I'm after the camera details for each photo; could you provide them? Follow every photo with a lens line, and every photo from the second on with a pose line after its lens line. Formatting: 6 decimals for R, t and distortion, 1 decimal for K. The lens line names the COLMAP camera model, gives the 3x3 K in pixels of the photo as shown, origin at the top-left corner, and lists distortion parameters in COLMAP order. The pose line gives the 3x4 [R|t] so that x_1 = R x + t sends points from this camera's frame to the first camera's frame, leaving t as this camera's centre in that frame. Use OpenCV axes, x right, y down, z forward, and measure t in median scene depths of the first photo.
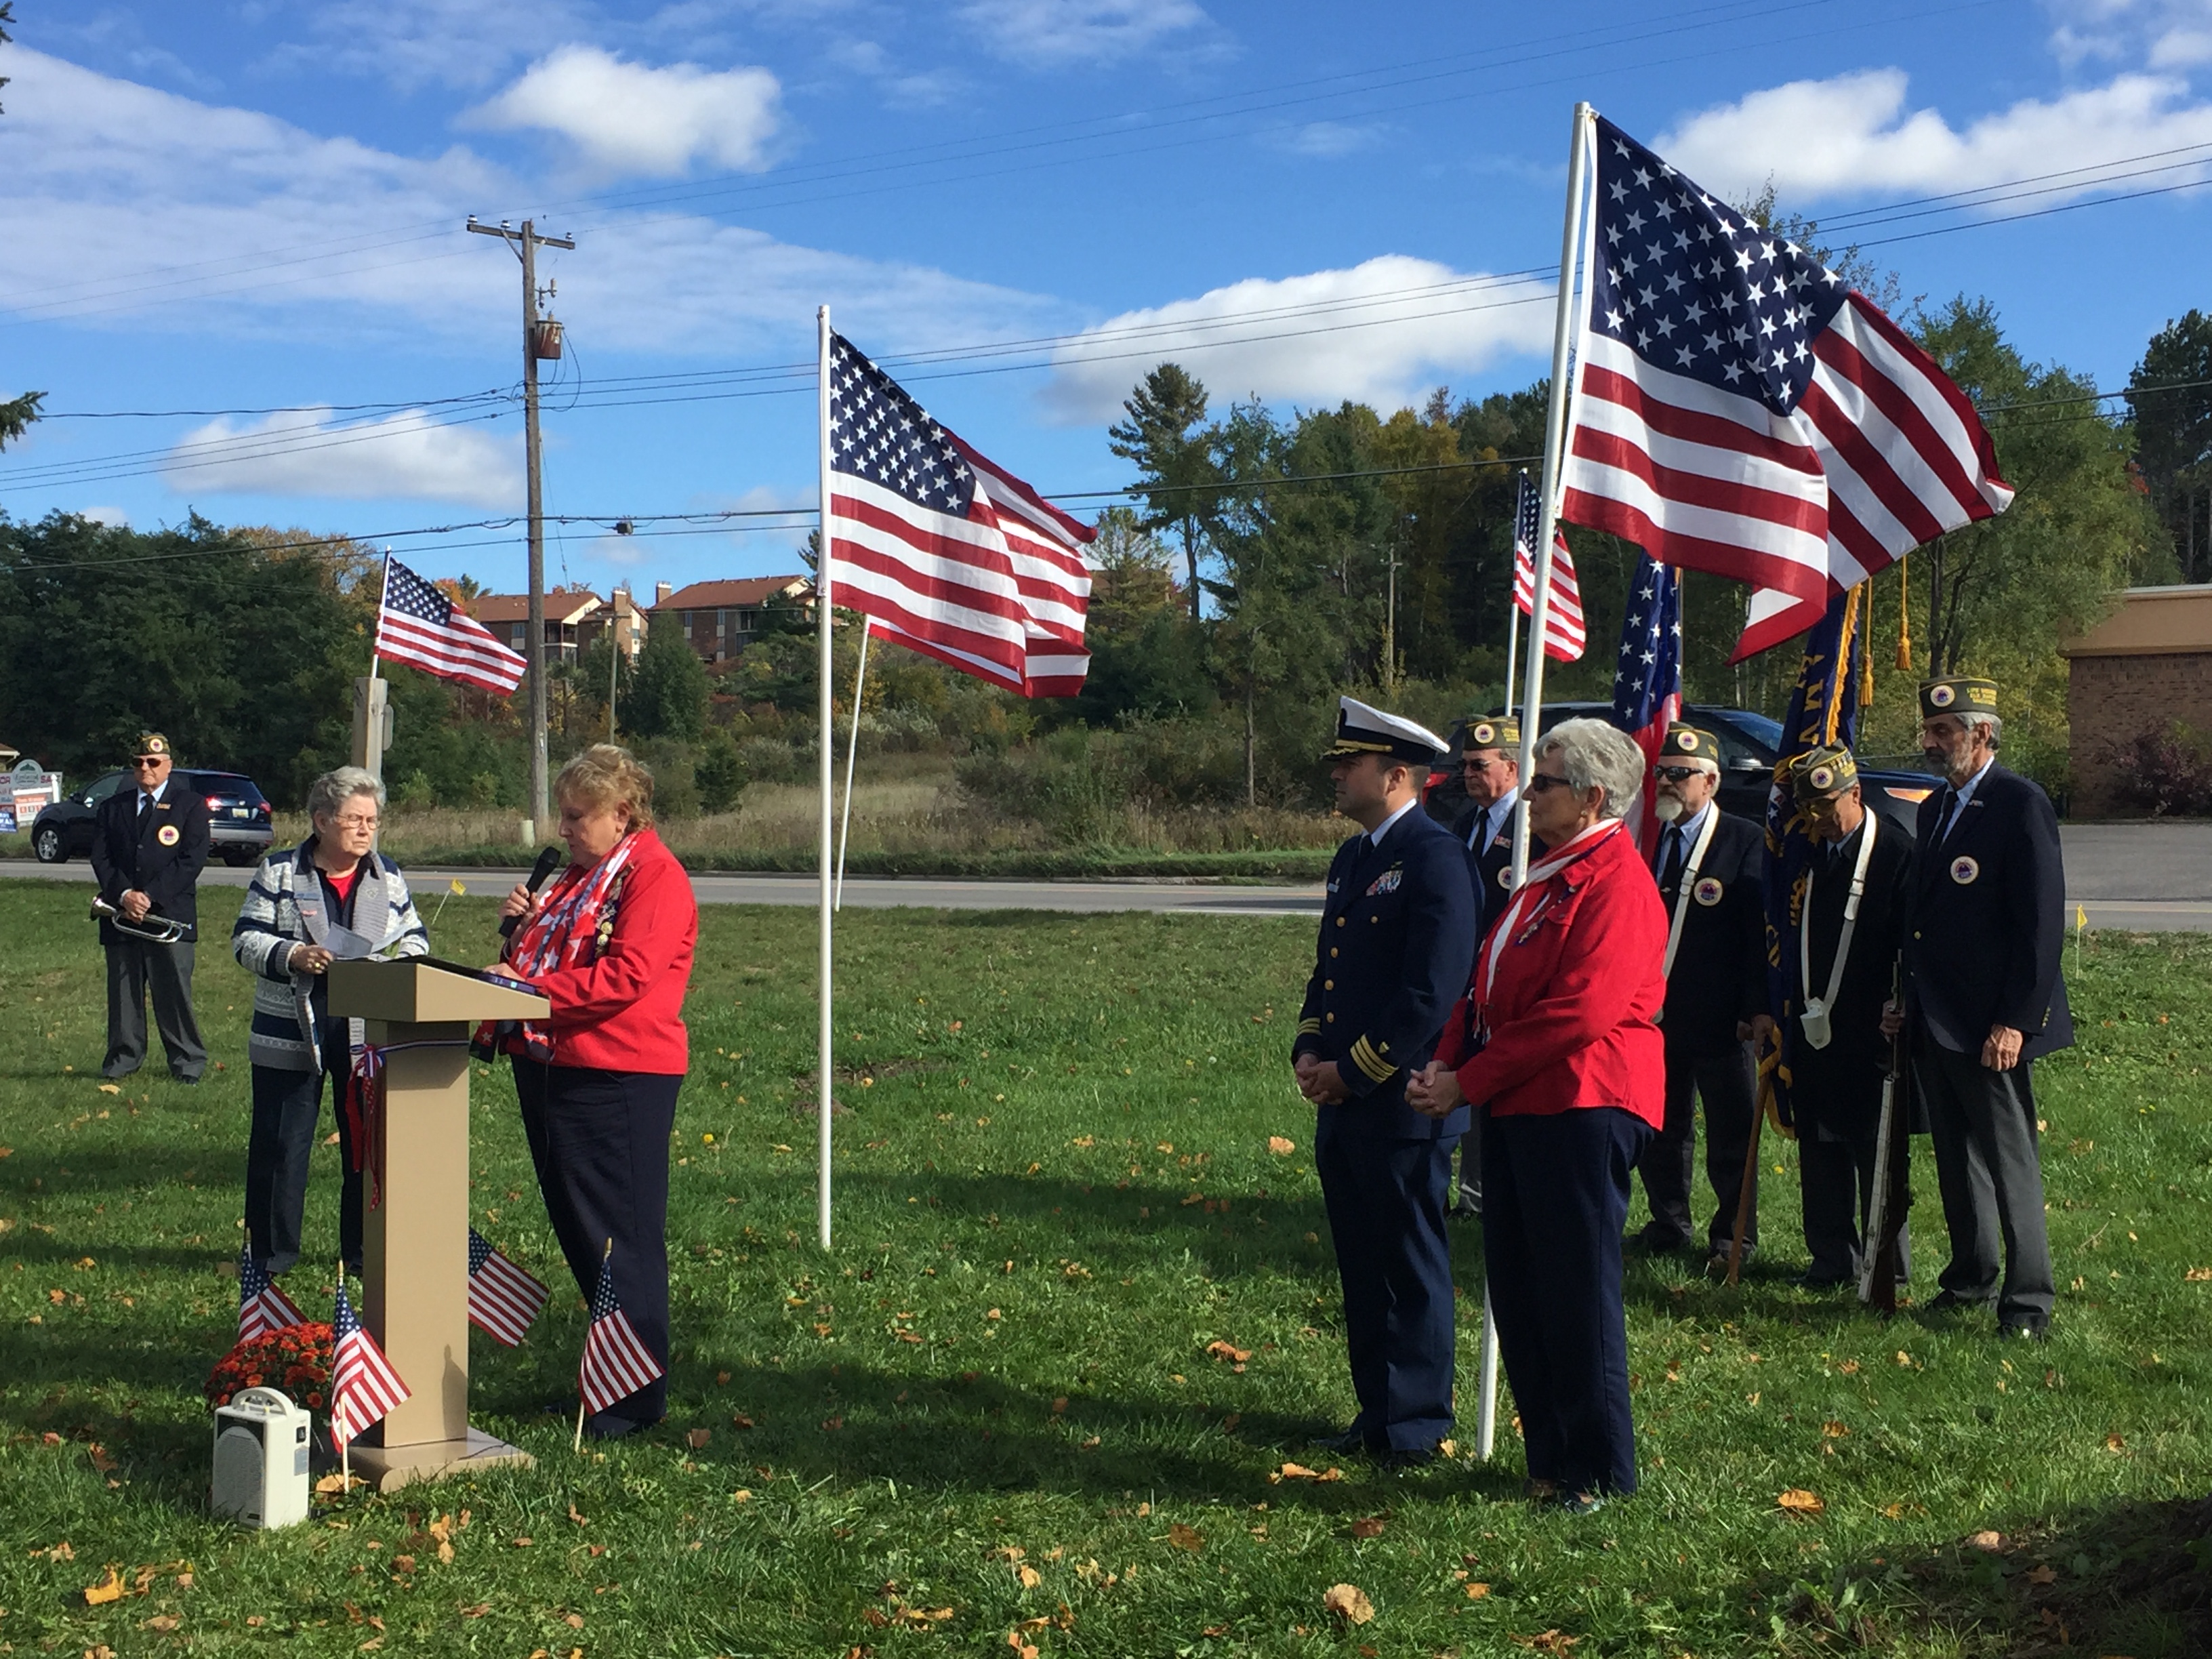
lens RADIAL K [[2771.7, 0, 1106.0], [0, 2771.7, 829.5], [0, 0, 1]] dist [0.119779, -0.011961]
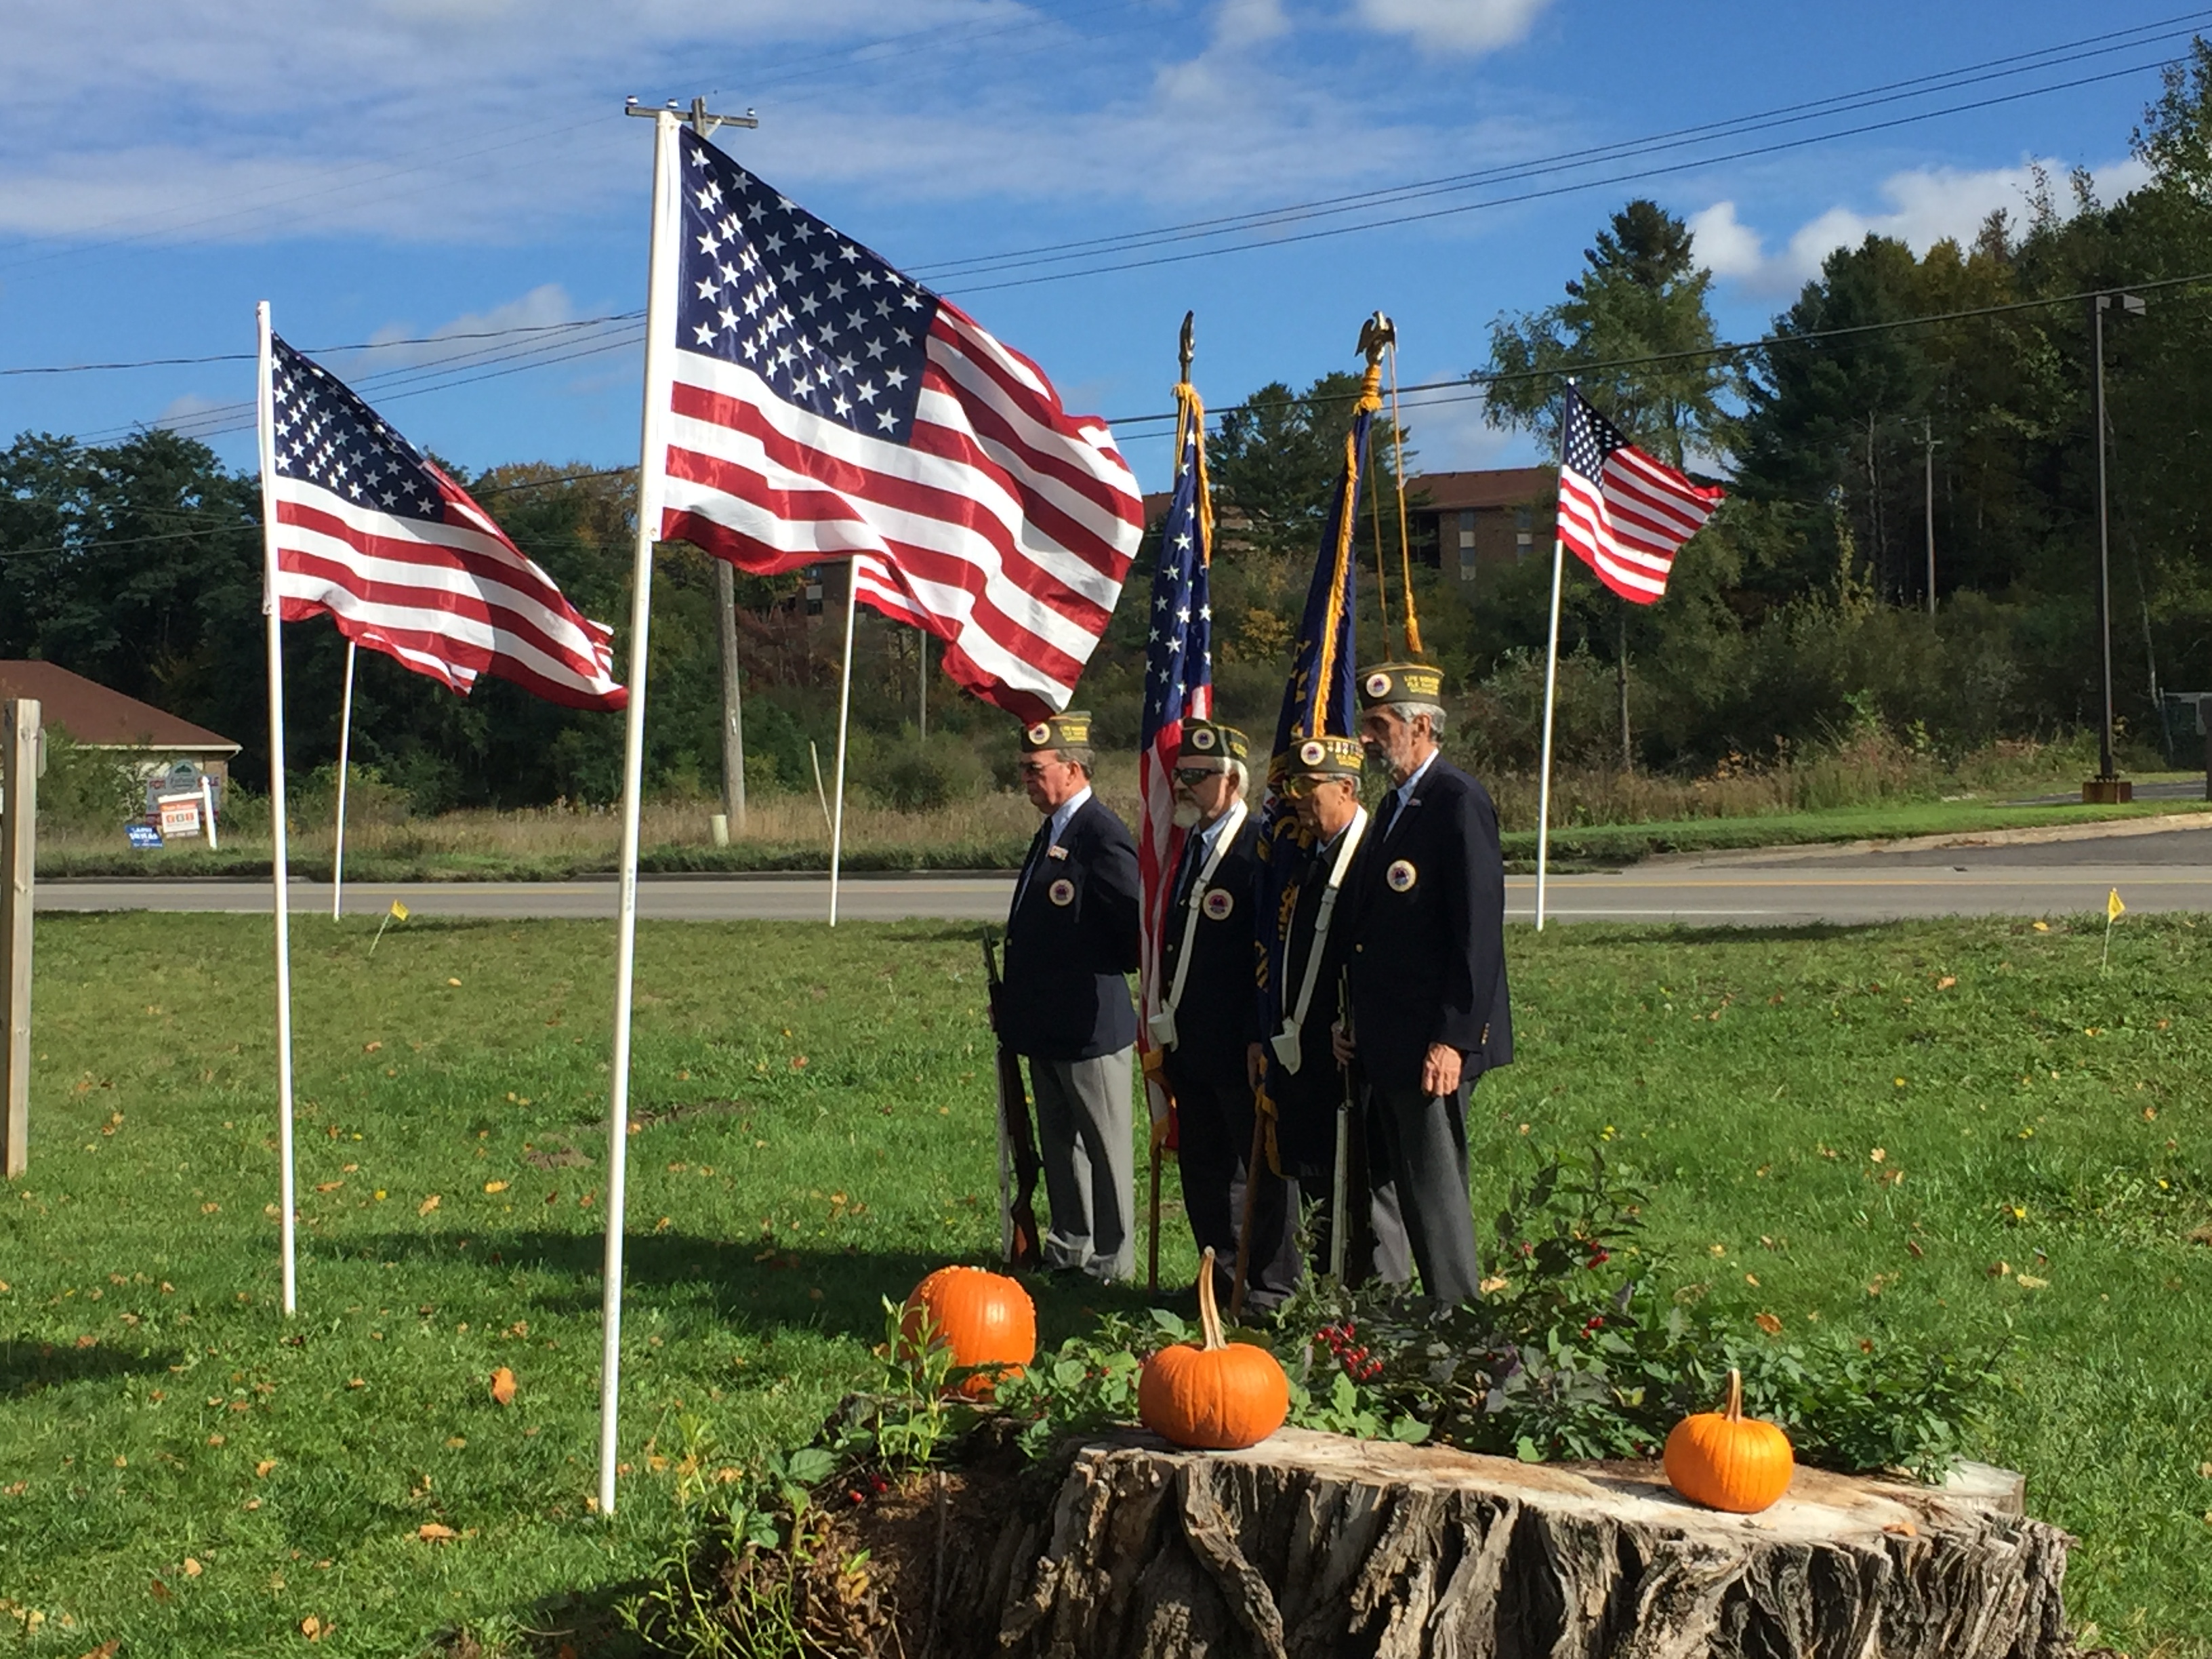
lens RADIAL K [[3474.8, 0, 1106.0], [0, 3474.8, 829.5], [0, 0, 1]] dist [0.025945, -0.009607]
pose [[0.991480, -0.030389, -0.126663, 0.324285], [0.031329, 0.999494, 0.005437, -0.009060], [0.126434, -0.009359, 0.991931, -0.125602]]
